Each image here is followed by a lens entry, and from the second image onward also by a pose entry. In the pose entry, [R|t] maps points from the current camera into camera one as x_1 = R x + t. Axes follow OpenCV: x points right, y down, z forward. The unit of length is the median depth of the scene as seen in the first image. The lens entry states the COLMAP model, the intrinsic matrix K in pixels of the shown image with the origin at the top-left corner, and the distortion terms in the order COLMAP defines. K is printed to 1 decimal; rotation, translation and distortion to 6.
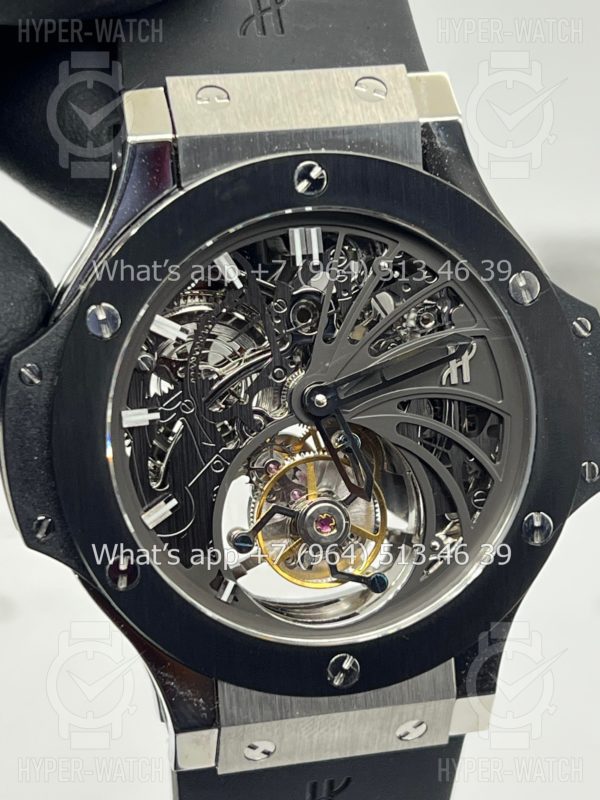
lens RADIAL K [[1851.3, 0, 300.0], [0, 1851.3, 400.0], [0, 0, 1]] dist [0.222004, -0.317113]
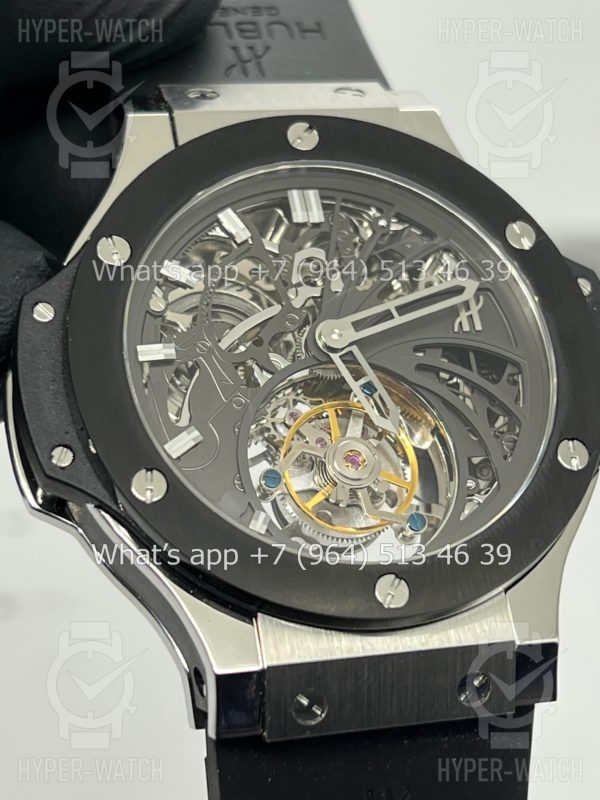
lens RADIAL K [[1851.3, 0, 300.0], [0, 1851.3, 400.0], [0, 0, 1]] dist [0.222004, -0.317113]
pose [[0.994889, -0.083257, 0.057136, -0.067106], [0.100364, 0.877557, -0.468851, 0.490838], [-0.011104, 0.472189, 0.881428, 0.141870]]
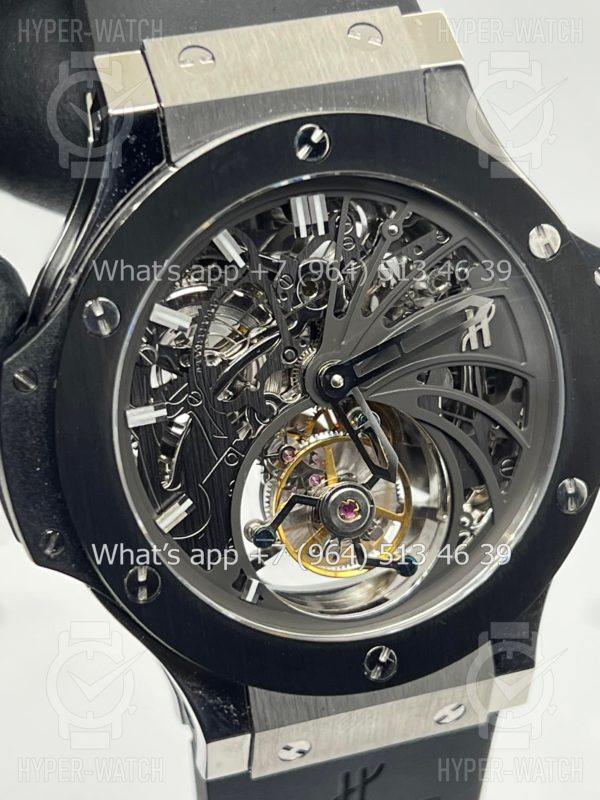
lens RADIAL K [[1851.3, 0, 300.0], [0, 1851.3, 400.0], [0, 0, 1]] dist [0.222004, -0.317113]
pose [[0.995193, -0.076772, 0.060804, -0.064274], [0.072126, 0.994554, 0.075237, -0.061045], [-0.066249, -0.070490, 0.995310, 0.074728]]
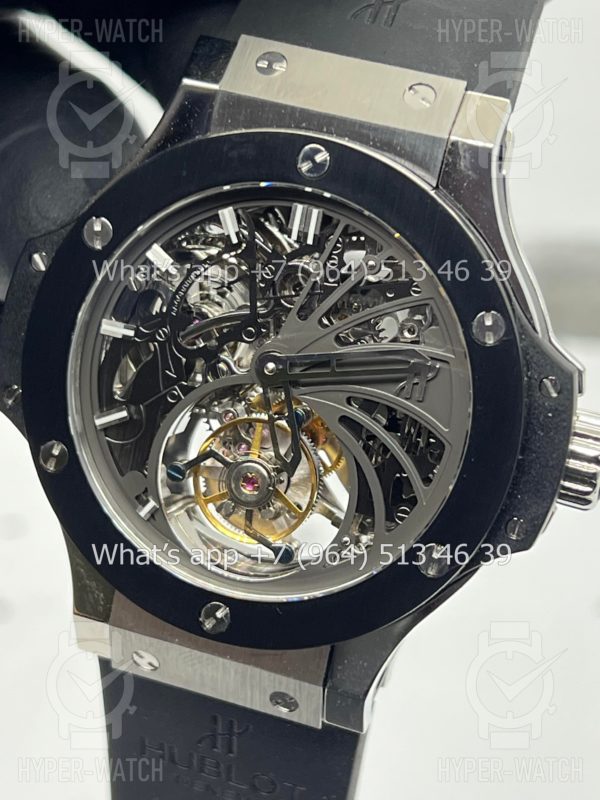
lens RADIAL K [[1851.3, 0, 300.0], [0, 1851.3, 400.0], [0, 0, 1]] dist [0.222004, -0.317113]
pose [[0.850953, 0.323832, -0.413537, 0.461167], [-0.309950, 0.945224, 0.102386, -0.094656], [0.424041, 0.041050, 0.904712, 0.059376]]
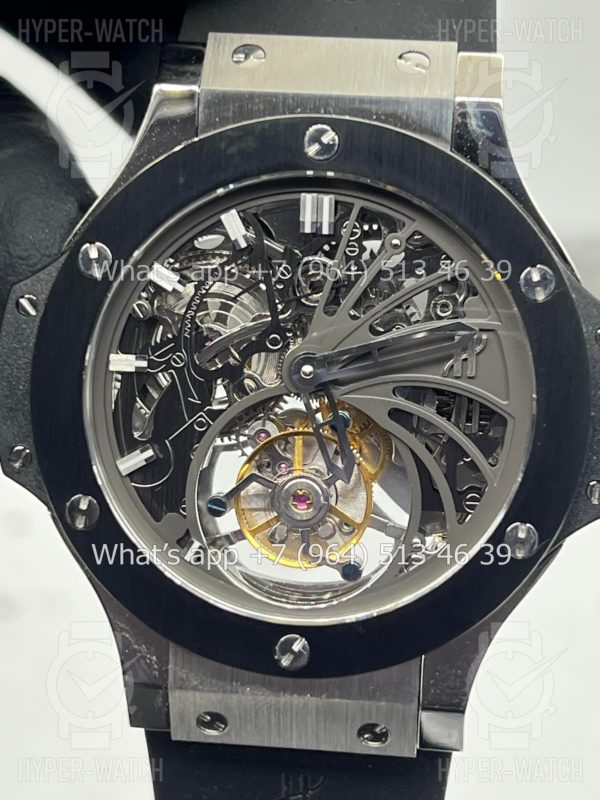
lens RADIAL K [[1851.3, 0, 300.0], [0, 1851.3, 400.0], [0, 0, 1]] dist [0.222004, -0.317113]
pose [[0.946867, 0.132722, -0.292965, 0.292315], [-0.147770, 0.988575, -0.029740, 0.044282], [0.285671, 0.071451, 0.955660, 0.069849]]
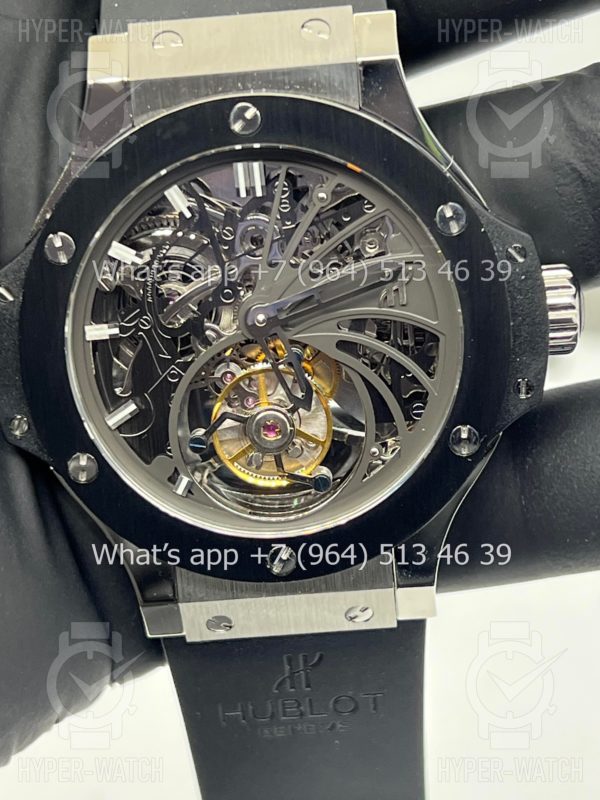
lens RADIAL K [[1851.3, 0, 300.0], [0, 1851.3, 400.0], [0, 0, 1]] dist [0.222004, -0.317113]
pose [[0.969680, 0.035093, -0.241846, 0.301167], [-0.010293, 0.994622, 0.103054, -0.066079], [0.244162, -0.097440, 0.964827, -0.066767]]
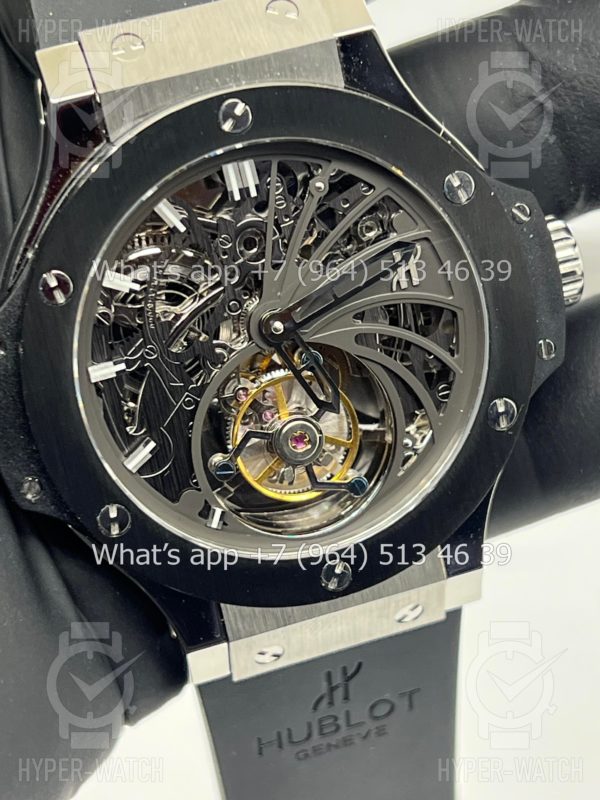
lens RADIAL K [[1851.3, 0, 300.0], [0, 1851.3, 400.0], [0, 0, 1]] dist [0.222004, -0.317113]
pose [[0.989640, -0.142819, -0.014695, 0.032643], [0.143471, 0.979884, 0.138722, -0.100705], [-0.005413, -0.139393, 0.990222, -0.027418]]
